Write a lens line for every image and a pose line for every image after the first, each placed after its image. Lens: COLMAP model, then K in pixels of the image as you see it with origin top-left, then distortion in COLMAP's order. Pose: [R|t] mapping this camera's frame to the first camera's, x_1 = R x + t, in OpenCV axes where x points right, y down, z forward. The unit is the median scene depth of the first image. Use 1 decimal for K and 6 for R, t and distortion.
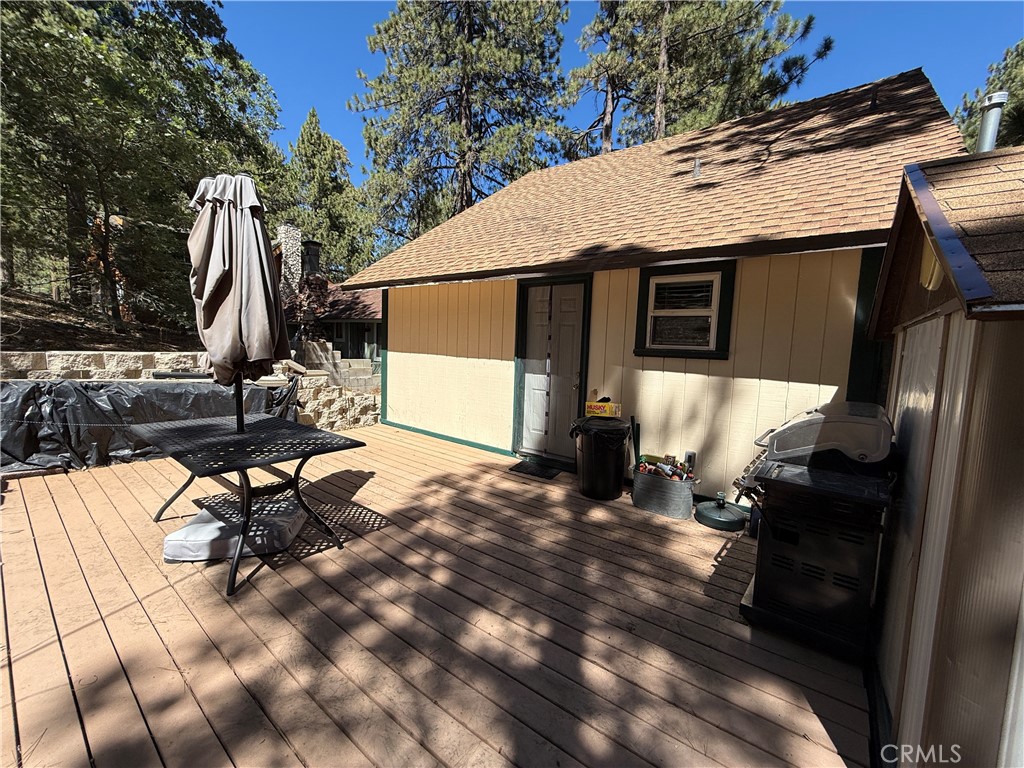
lens RADIAL K [[410.8, 0, 508.3], [0, 410.8, 383.1], [0, 0, 1]] dist [0.002213, 0.000308]
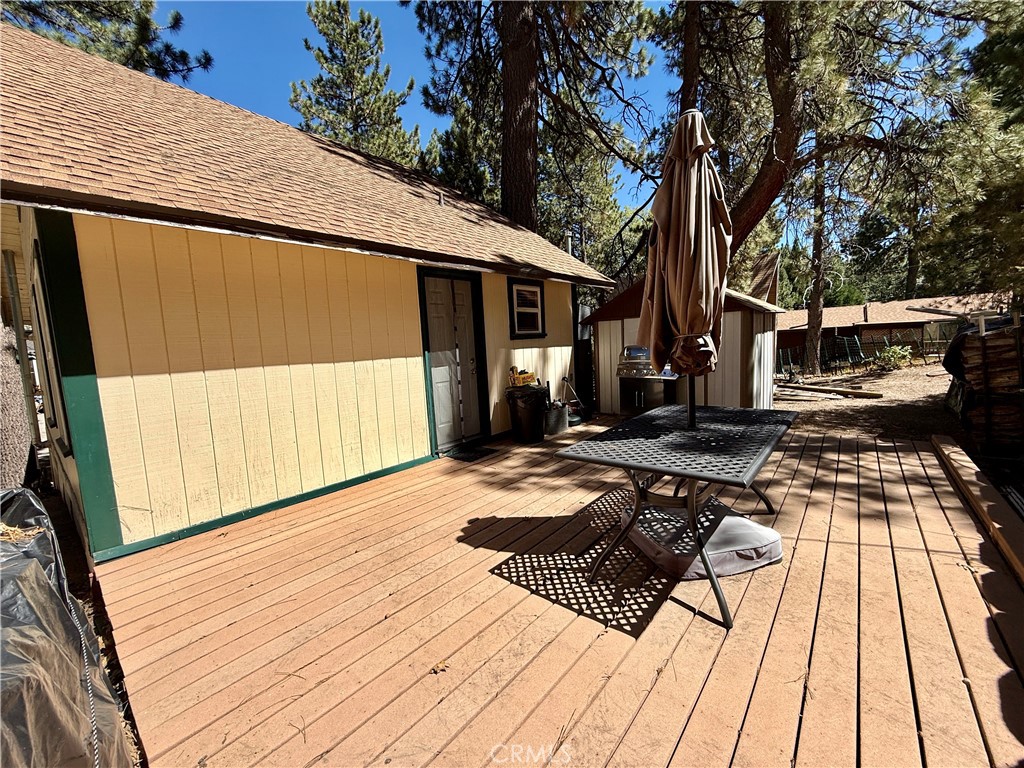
lens RADIAL K [[410.8, 0, 508.3], [0, 410.8, 383.1], [0, 0, 1]] dist [0.002213, 0.000308]
pose [[0.037906, -0.136140, 0.989964, -1.122414], [0.149533, 0.980294, 0.129084, -0.106864], [-0.988030, 0.143140, 0.057517, 0.979369]]
